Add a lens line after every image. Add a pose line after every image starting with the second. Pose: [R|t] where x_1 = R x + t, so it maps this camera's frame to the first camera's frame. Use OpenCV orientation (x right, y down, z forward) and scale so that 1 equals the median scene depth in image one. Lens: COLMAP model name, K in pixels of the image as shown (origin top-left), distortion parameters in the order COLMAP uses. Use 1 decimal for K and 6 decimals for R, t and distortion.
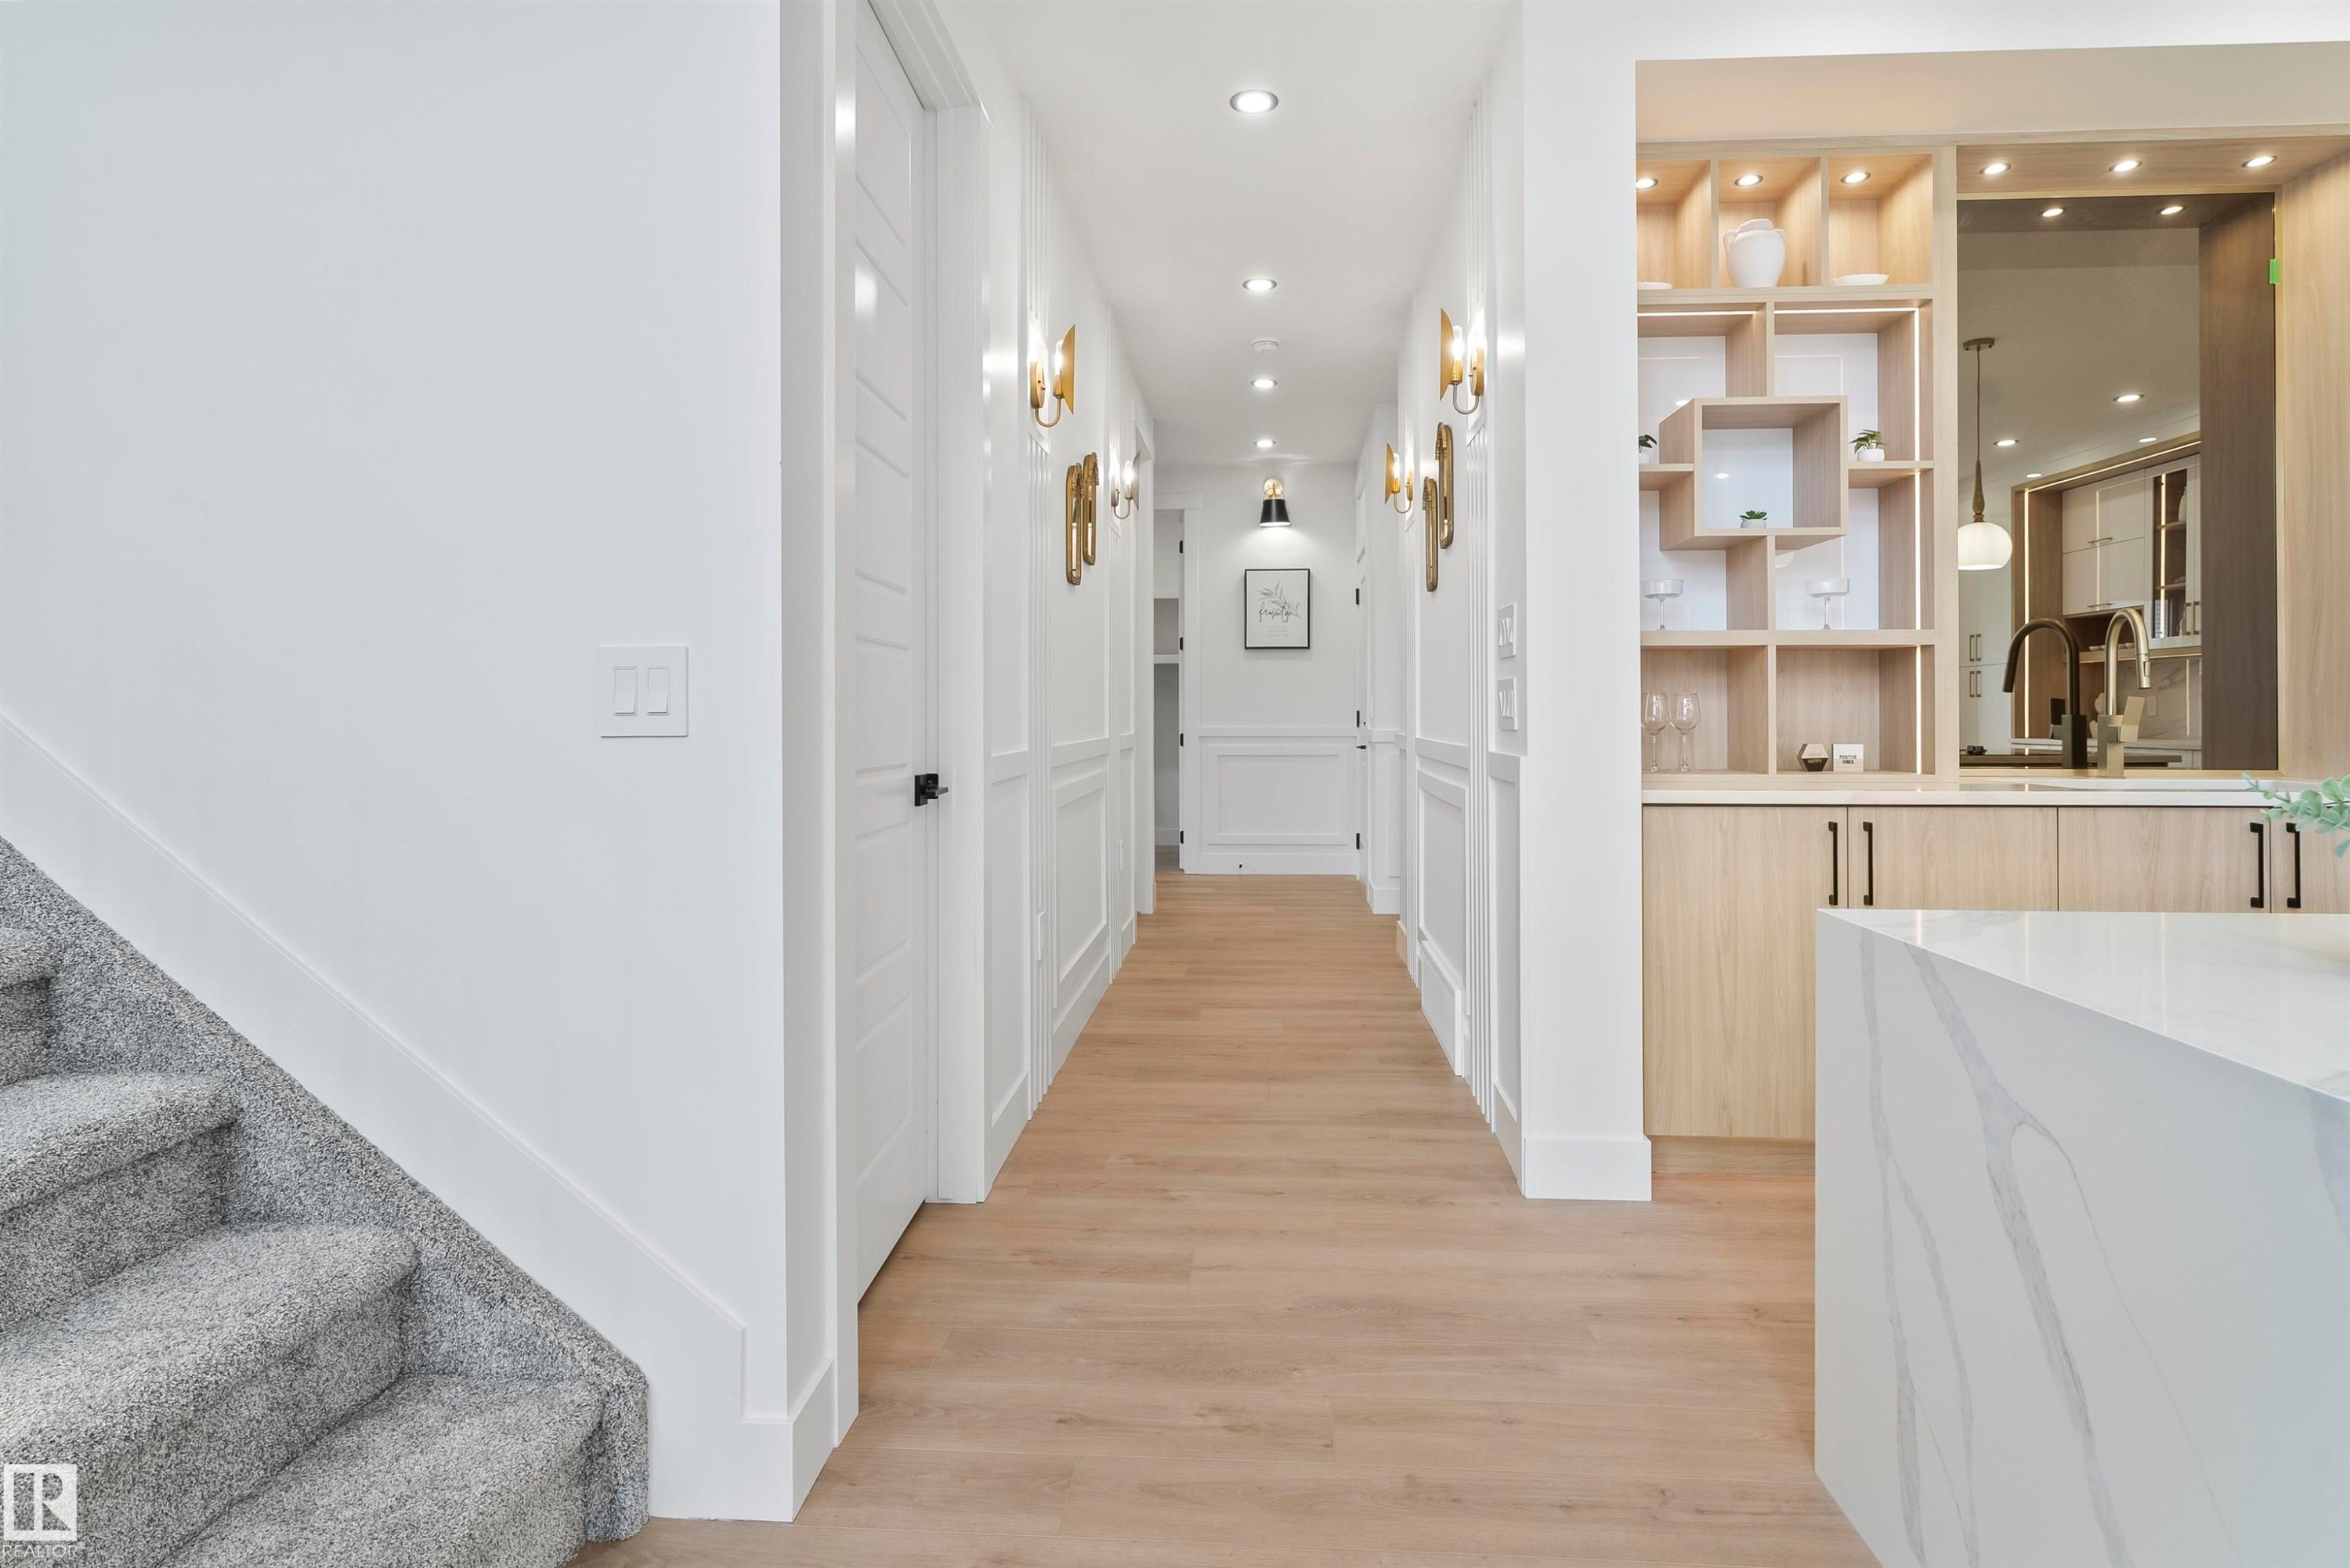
lens RADIAL K [[1228.0, 0, 1200.0], [0, 1228.0, 709.4], [0, 0, 1]] dist [-0.003156, 0.000424]
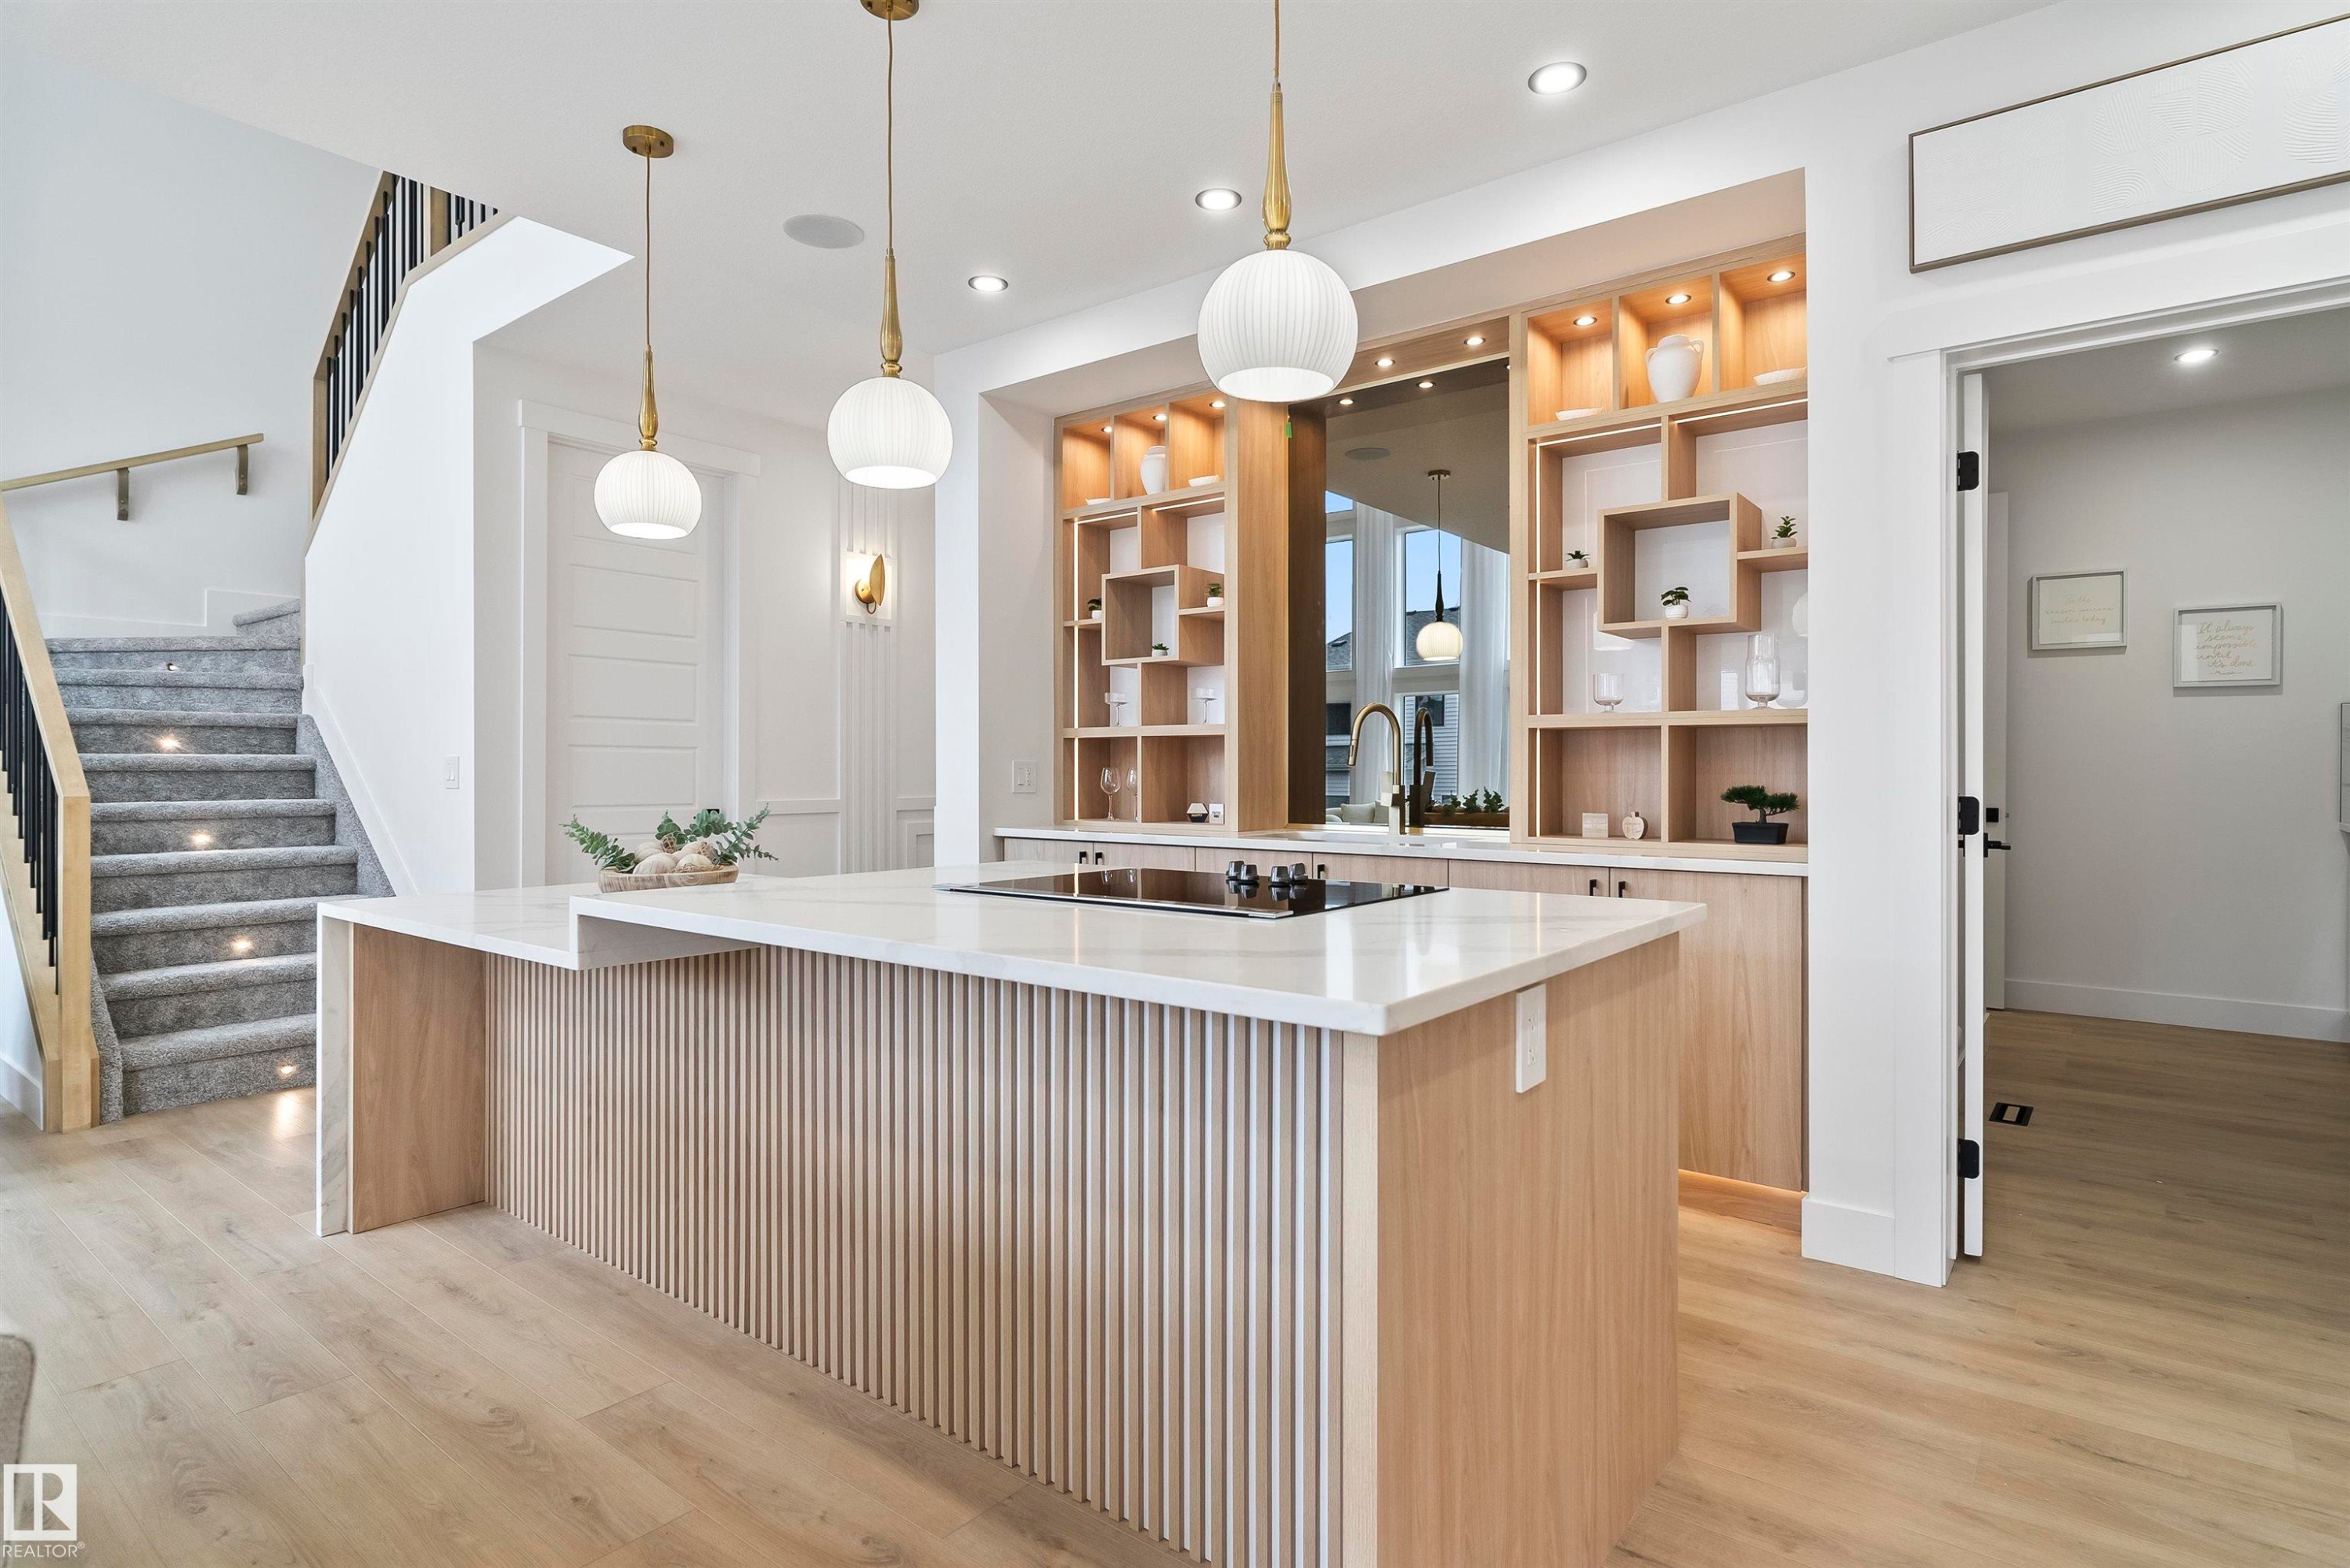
lens RADIAL K [[1229.4, 0, 1212.1], [0, 1229.4, 768.1], [0, 0, 1]] dist [-0.004763, 0.000309]
pose [[0.822606, 0.001619, -0.568609, 1.357089], [-0.001531, 0.999999, 0.000633, -0.014055], [0.568610, 0.000350, 0.822607, -0.176714]]
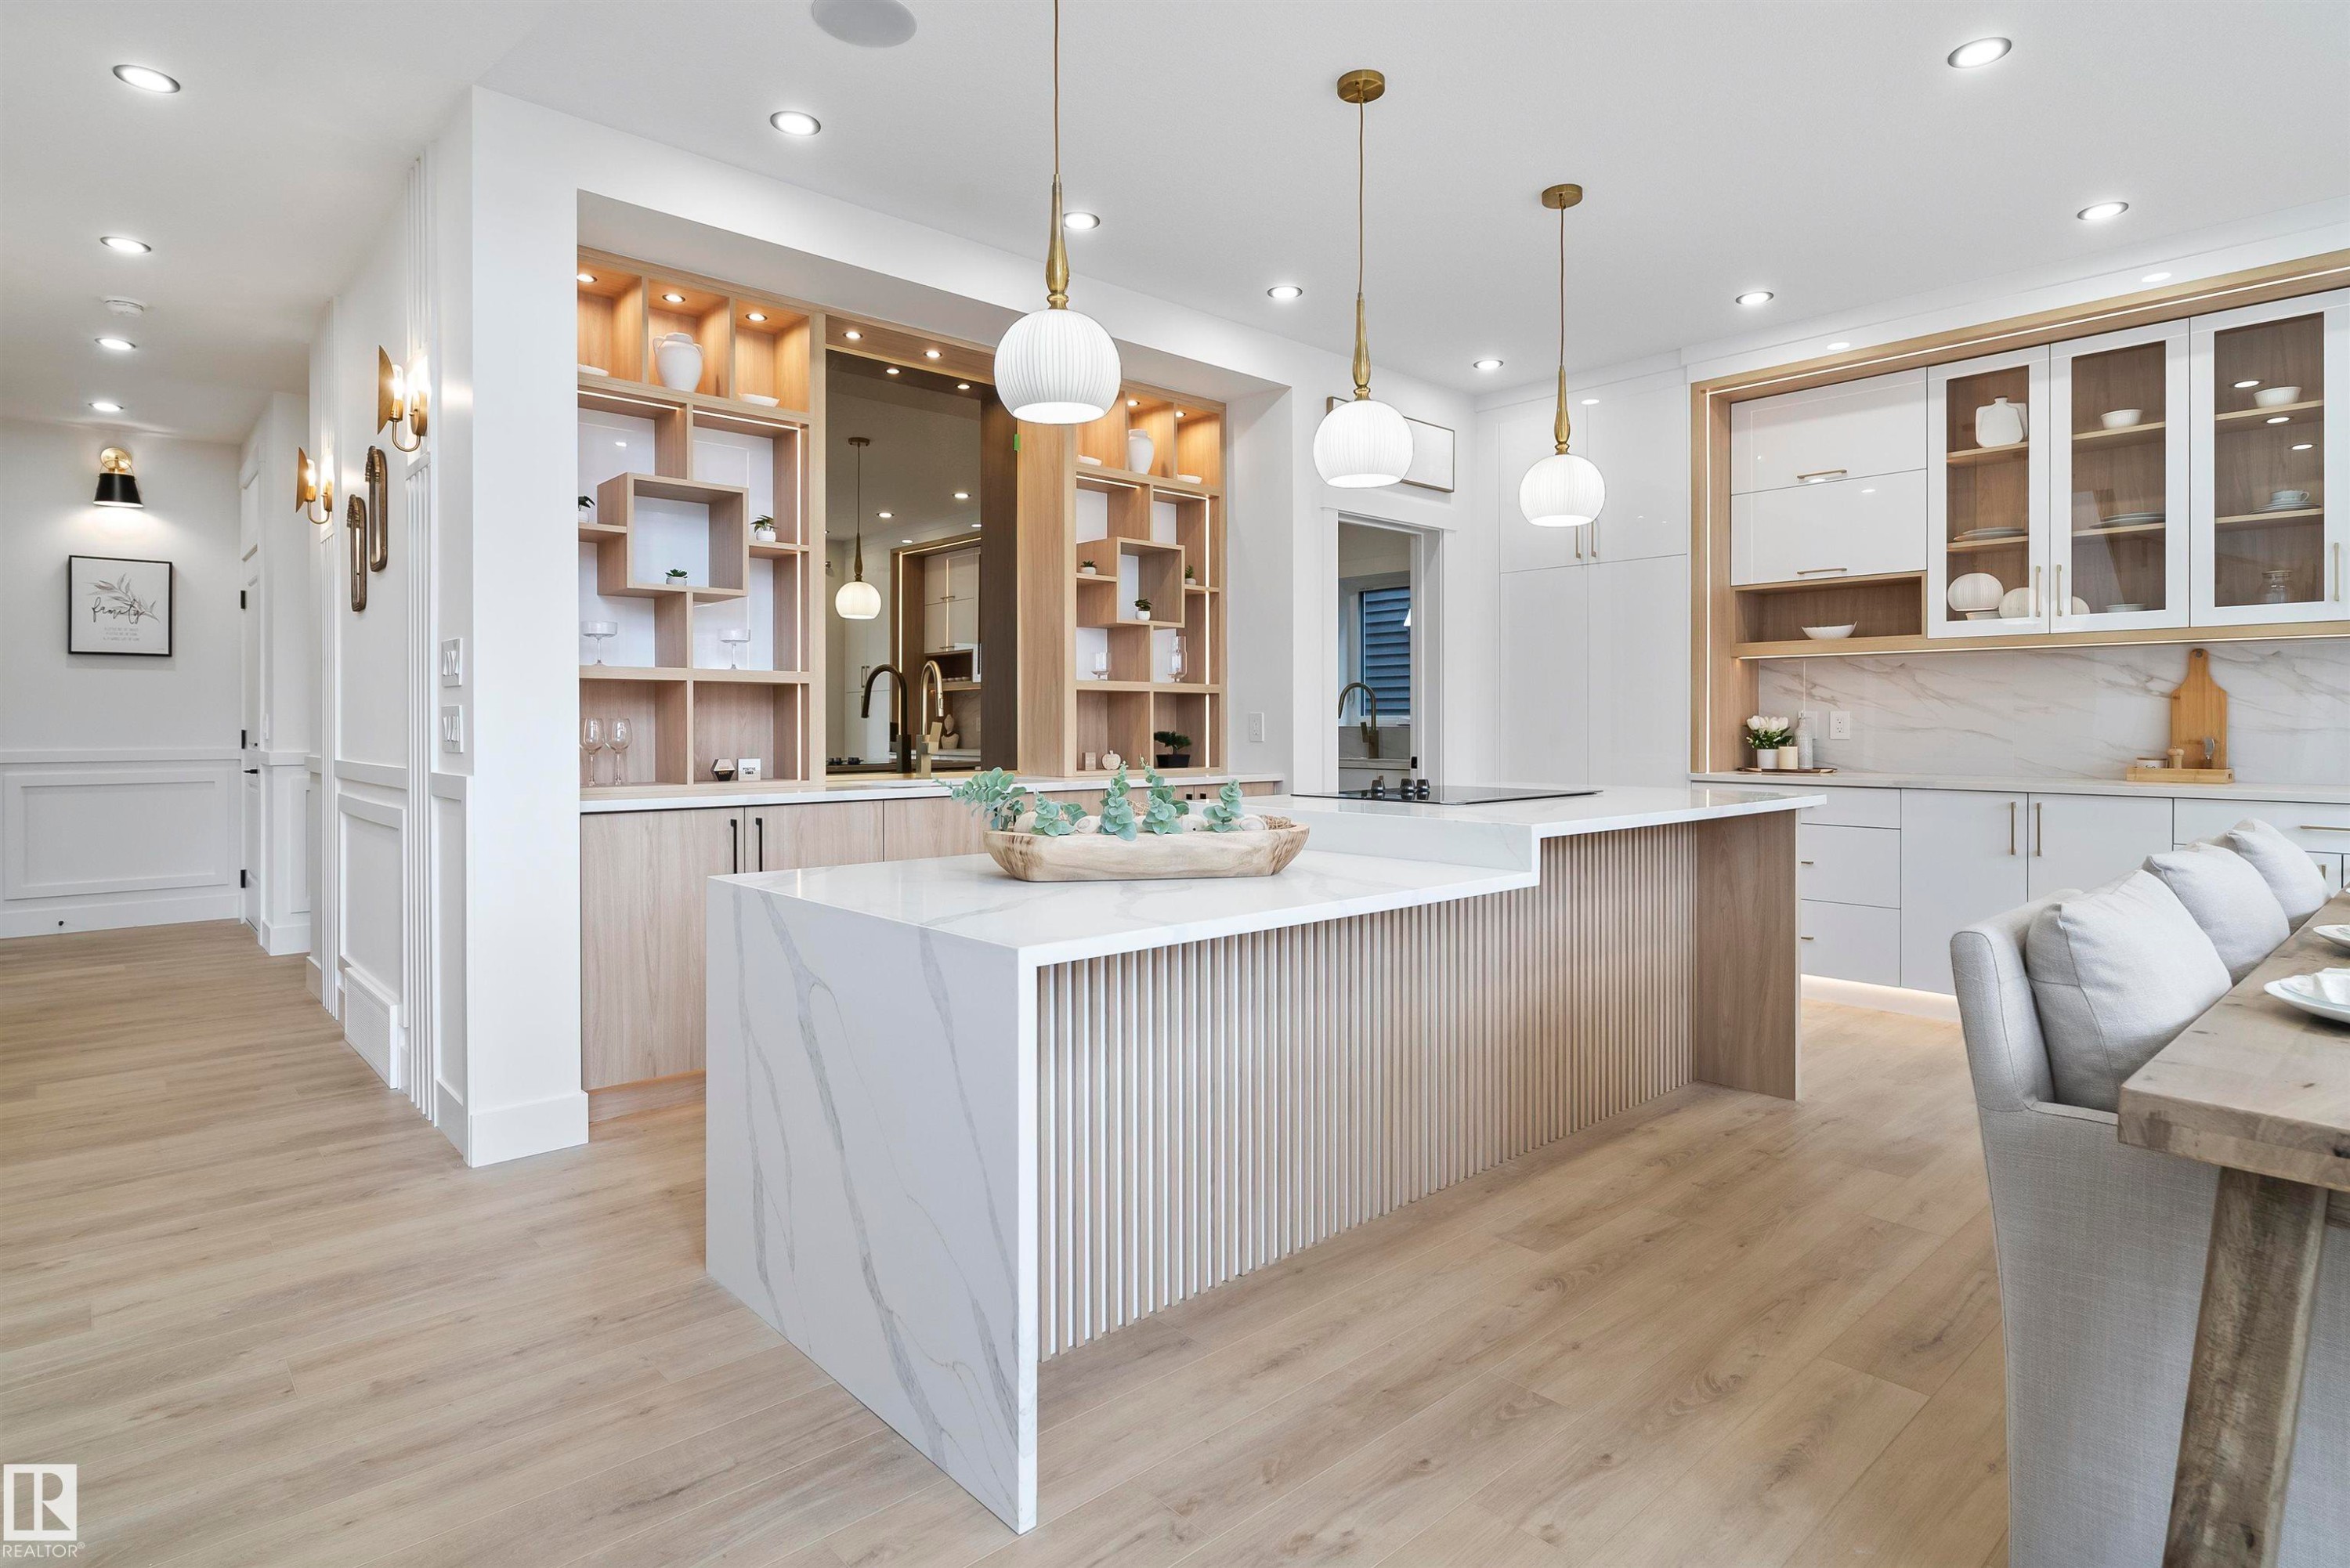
lens RADIAL K [[1229.4, 0, 1179.6], [0, 1229.4, 717.9], [0, 0, 1]] dist [-0.004763, 0.000309]
pose [[0.698289, 0.003346, 0.715808, -0.076467], [-0.000009, 0.999989, -0.004666, -0.008532], [-0.715816, 0.003252, 0.698281, -0.218102]]
